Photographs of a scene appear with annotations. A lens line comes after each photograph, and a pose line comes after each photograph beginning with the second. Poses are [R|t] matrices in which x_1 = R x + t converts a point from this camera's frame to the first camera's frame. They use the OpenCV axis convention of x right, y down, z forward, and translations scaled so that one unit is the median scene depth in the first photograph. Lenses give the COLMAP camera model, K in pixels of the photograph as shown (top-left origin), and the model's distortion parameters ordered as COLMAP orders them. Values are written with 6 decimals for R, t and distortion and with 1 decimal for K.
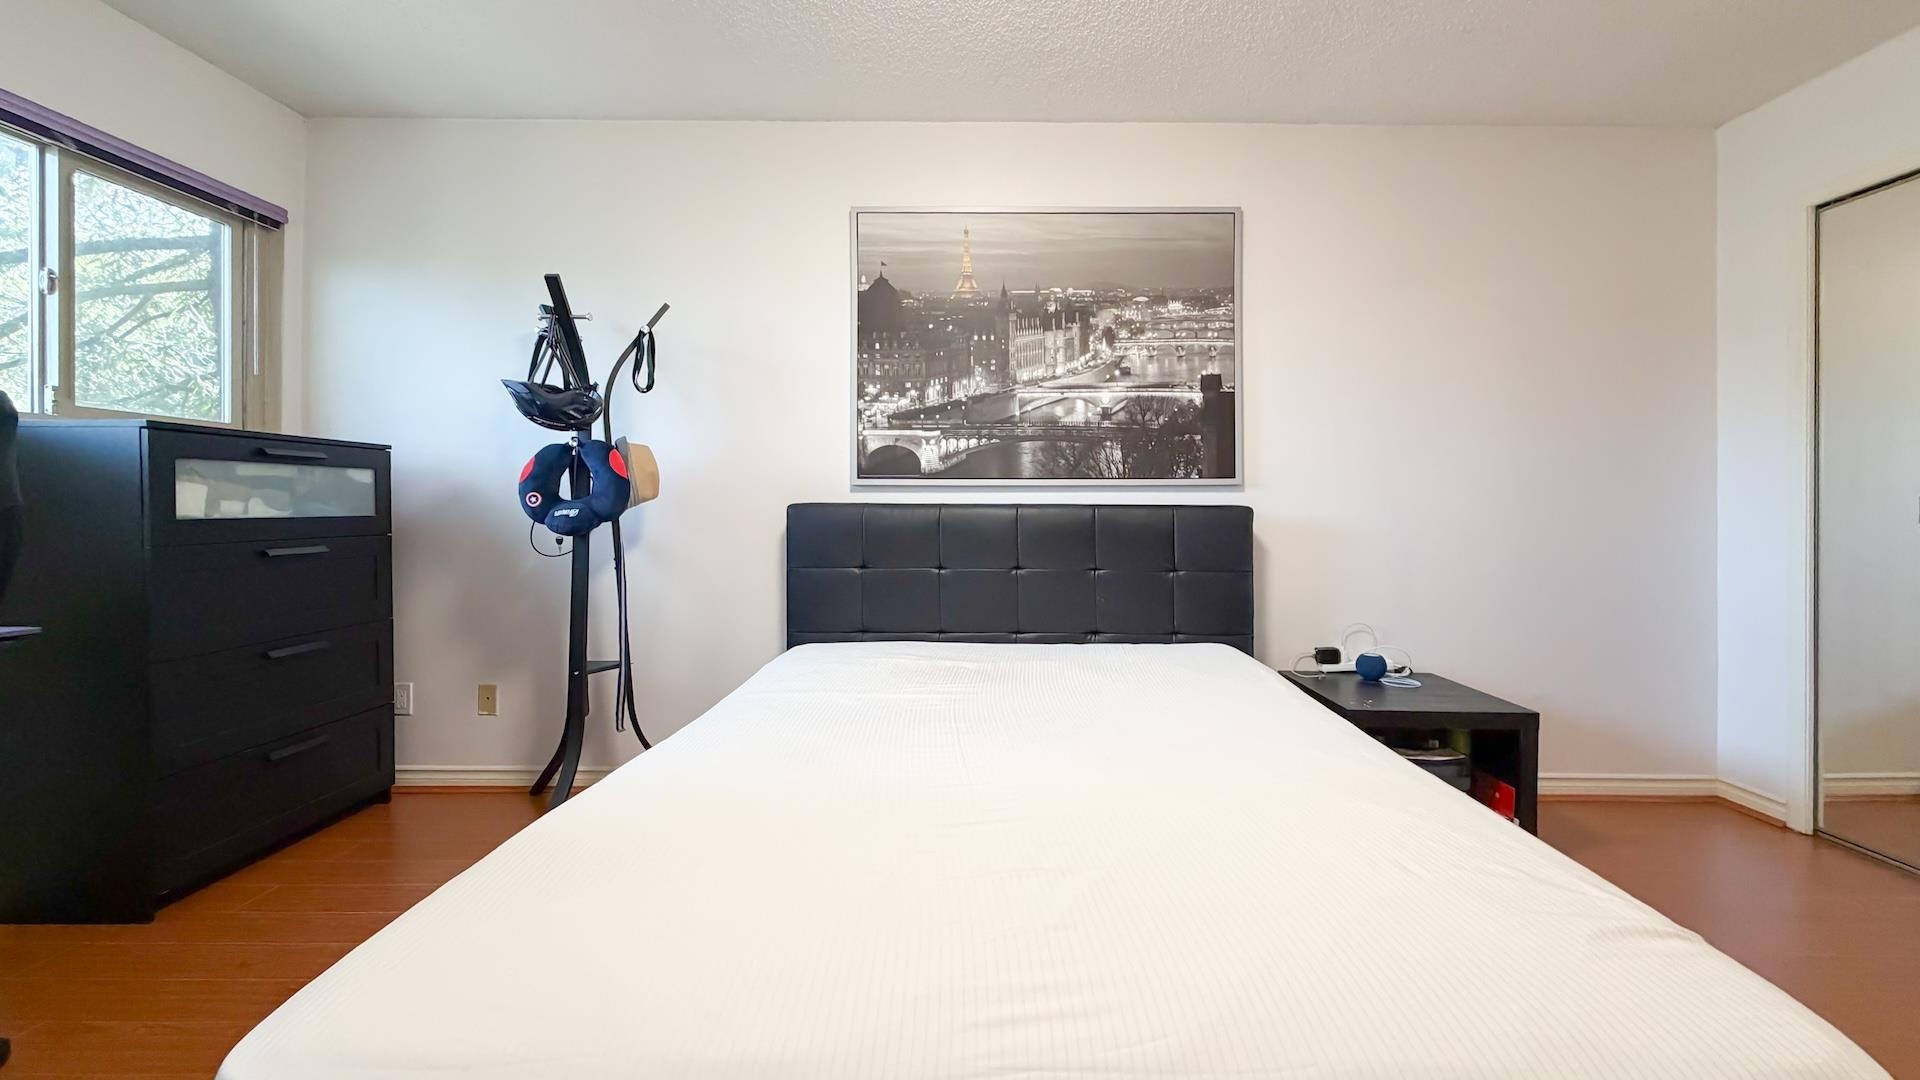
lens RADIAL K [[780.7, 0, 975.1], [0, 780.7, 513.3], [0, 0, 1]] dist [0.004691, -0.000351]
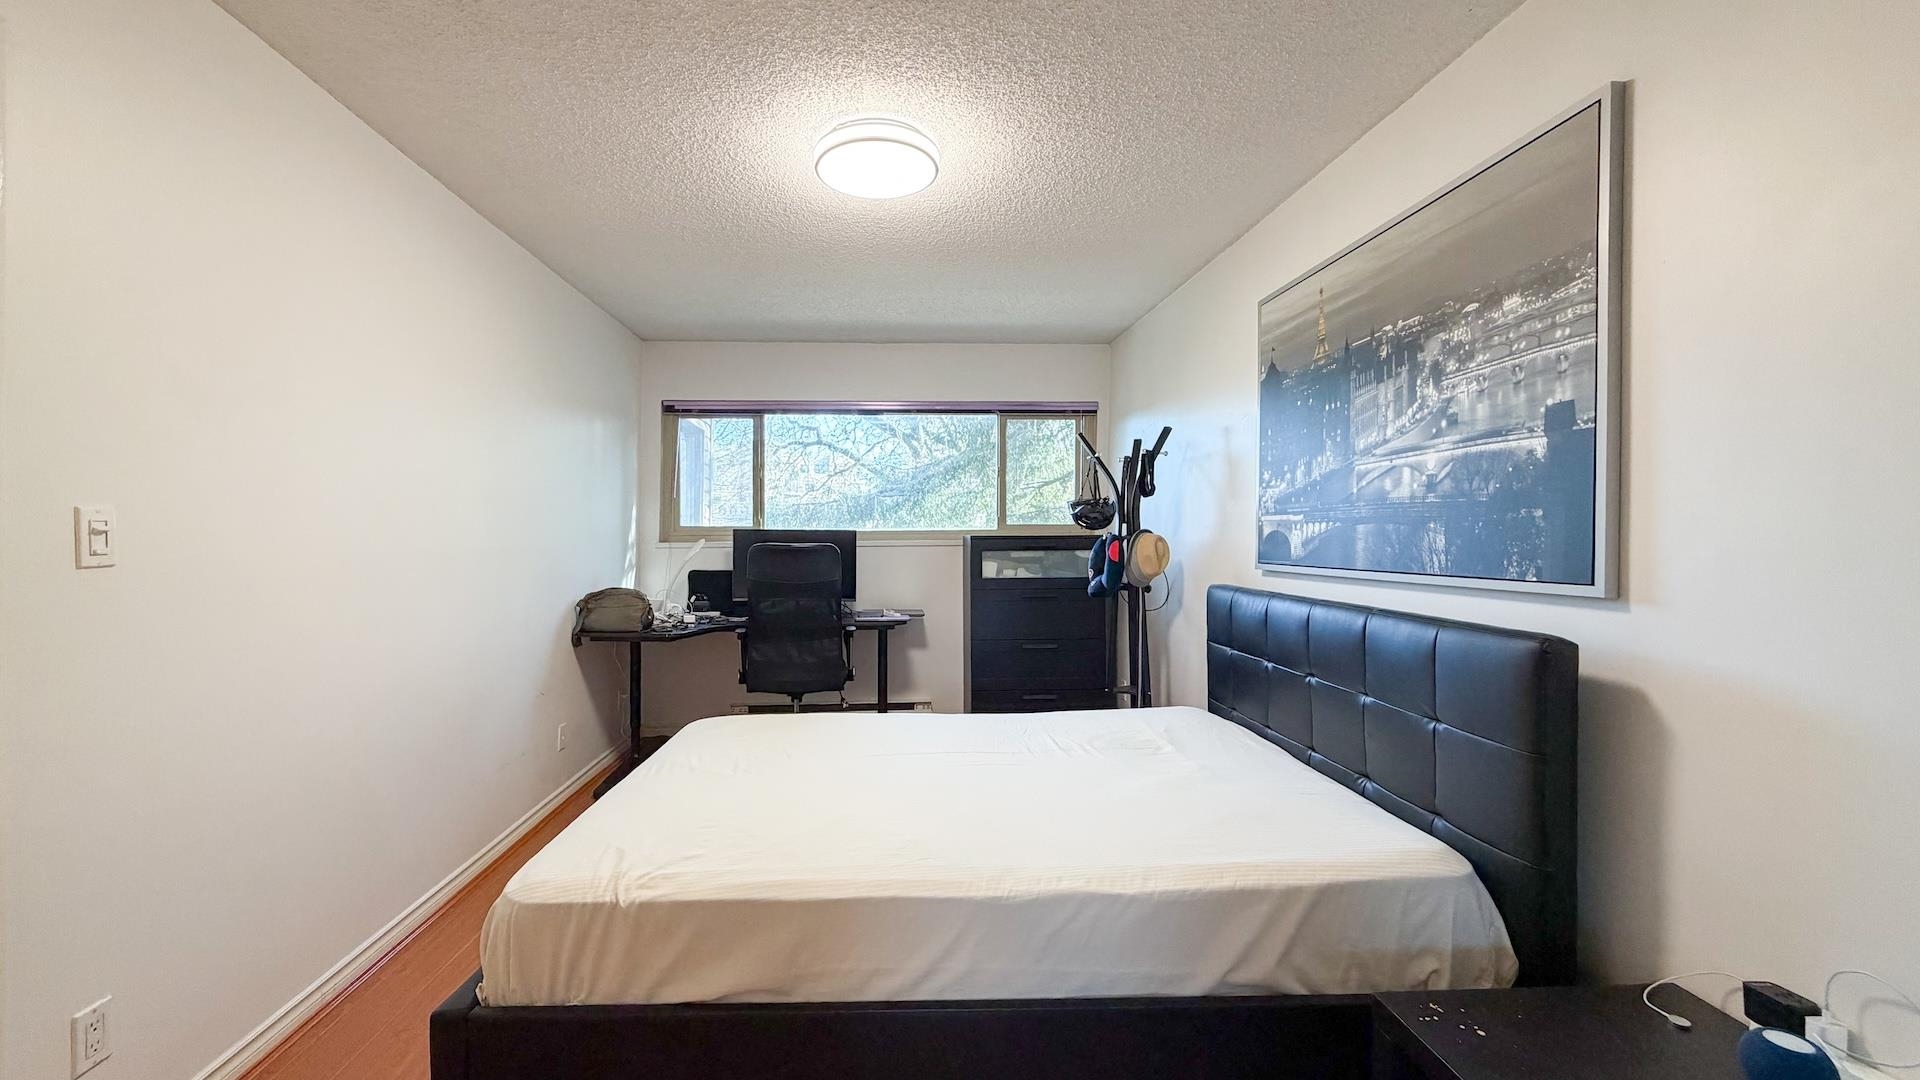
lens RADIAL K [[780.7, 0, 956.5], [0, 780.7, 539.8], [0, 0, 1]] dist [0.004691, -0.000351]
pose [[0.084318, 0.004378, -0.996429, 0.842231], [-0.002999, 0.999987, 0.004140, -0.077853], [0.996434, 0.002639, 0.084330, 0.508378]]
